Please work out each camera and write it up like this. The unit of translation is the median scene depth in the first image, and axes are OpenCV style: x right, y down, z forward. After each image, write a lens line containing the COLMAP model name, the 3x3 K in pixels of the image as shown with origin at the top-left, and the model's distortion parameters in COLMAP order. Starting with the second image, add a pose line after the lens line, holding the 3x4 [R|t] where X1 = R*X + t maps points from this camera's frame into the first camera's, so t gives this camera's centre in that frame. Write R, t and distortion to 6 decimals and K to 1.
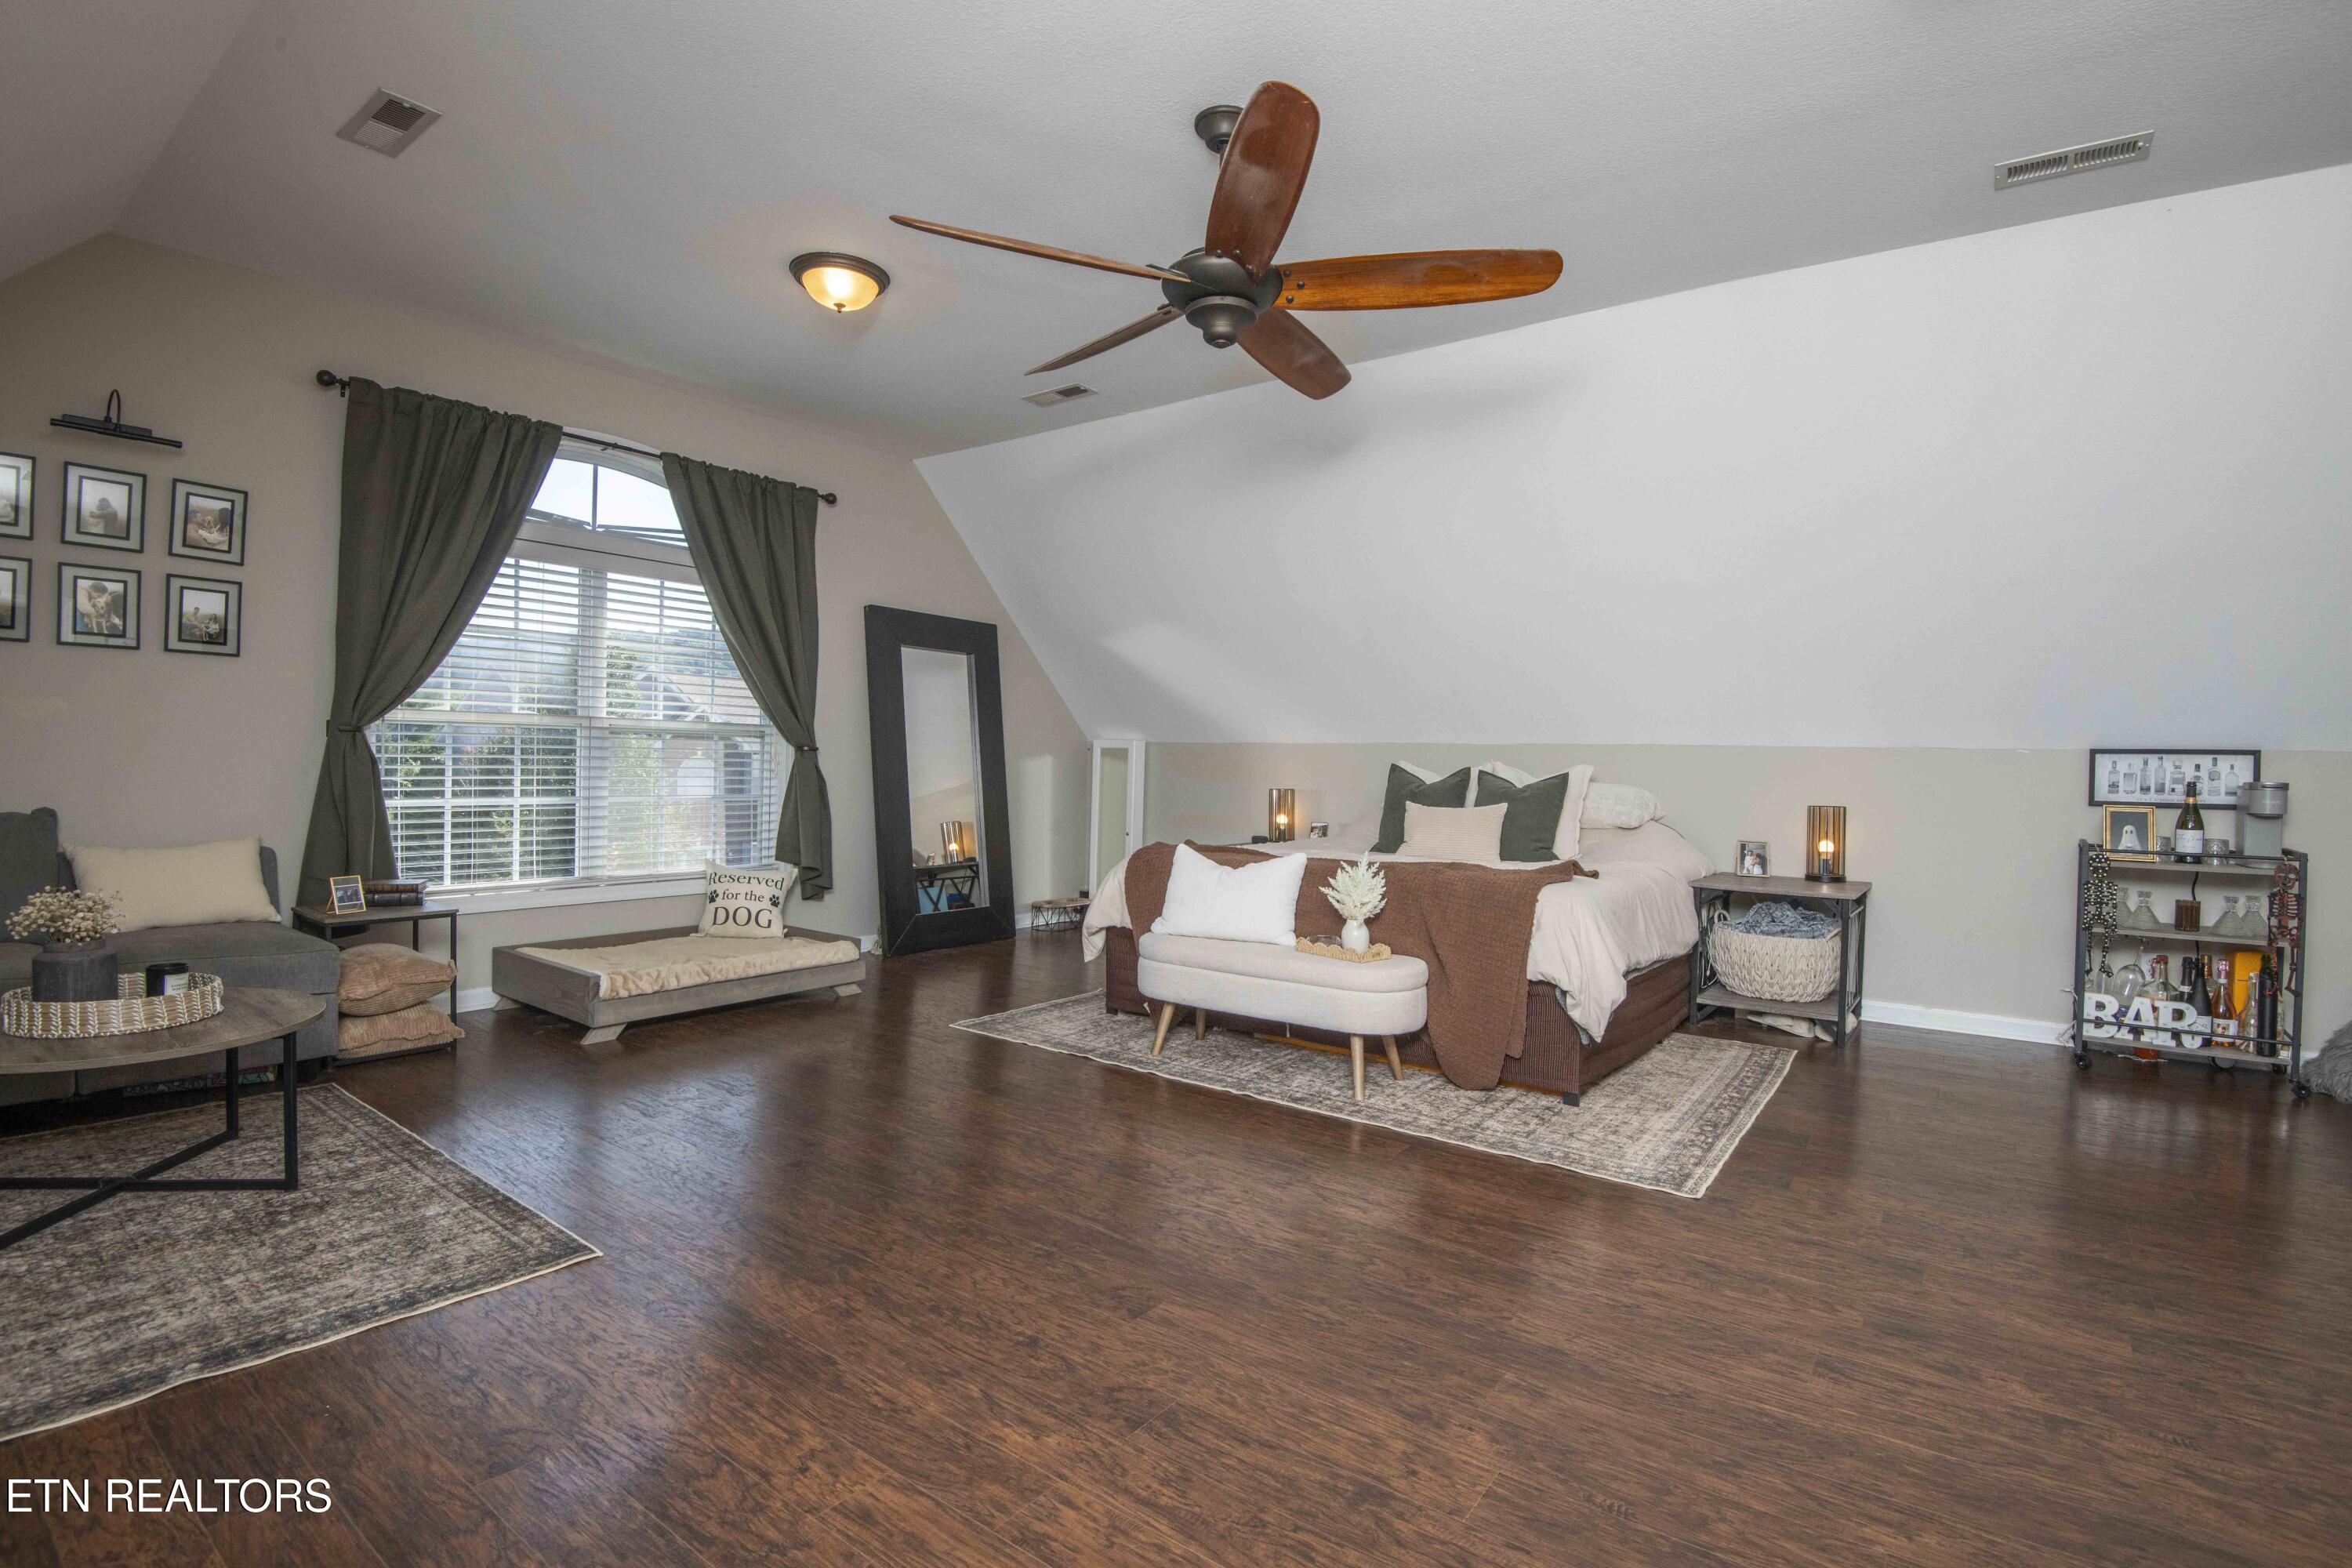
lens RADIAL K [[1101.3, 0, 1181.7], [0, 1101.3, 780.3], [0, 0, 1]] dist [-0.015017, -0.015236]
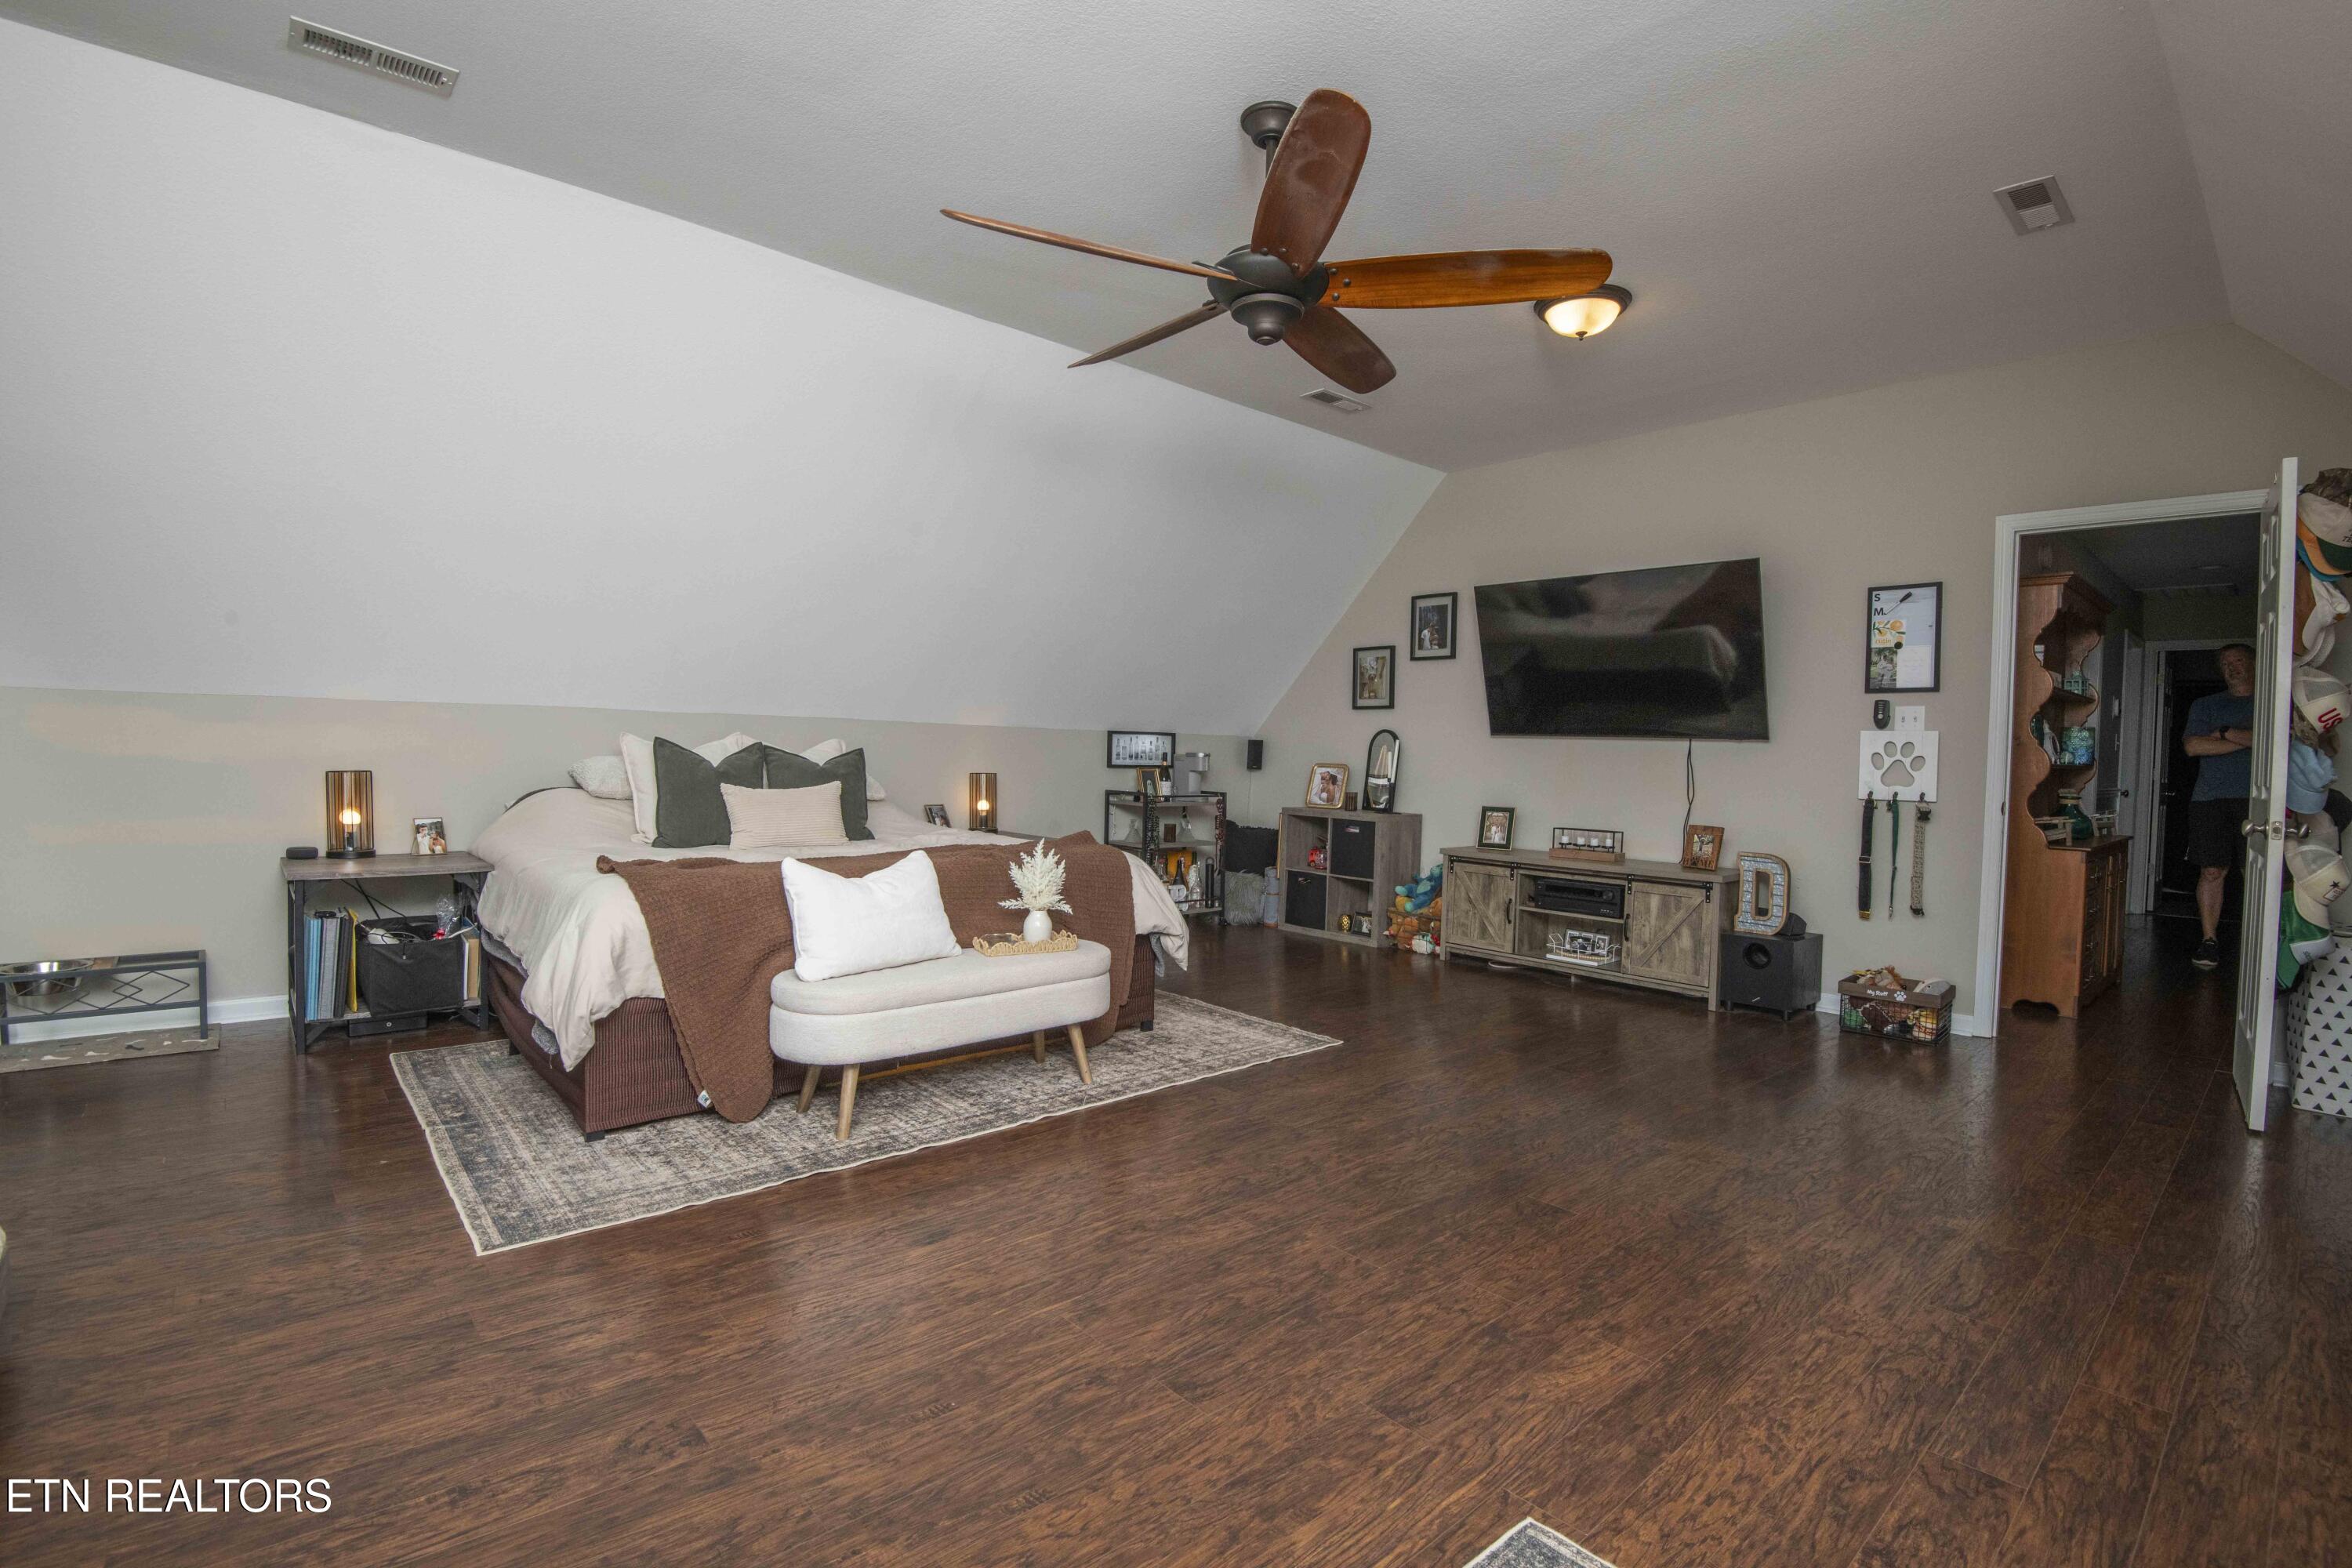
lens RADIAL K [[1101.3, 0, 1180.0], [0, 1101.3, 778.4], [0, 0, 1]] dist [-0.015017, -0.015236]
pose [[0.203449, -0.041638, 0.978200, -0.822764], [0.001204, 0.999105, 0.042277, -0.033904], [-0.979085, -0.007424, 0.203317, 0.731507]]
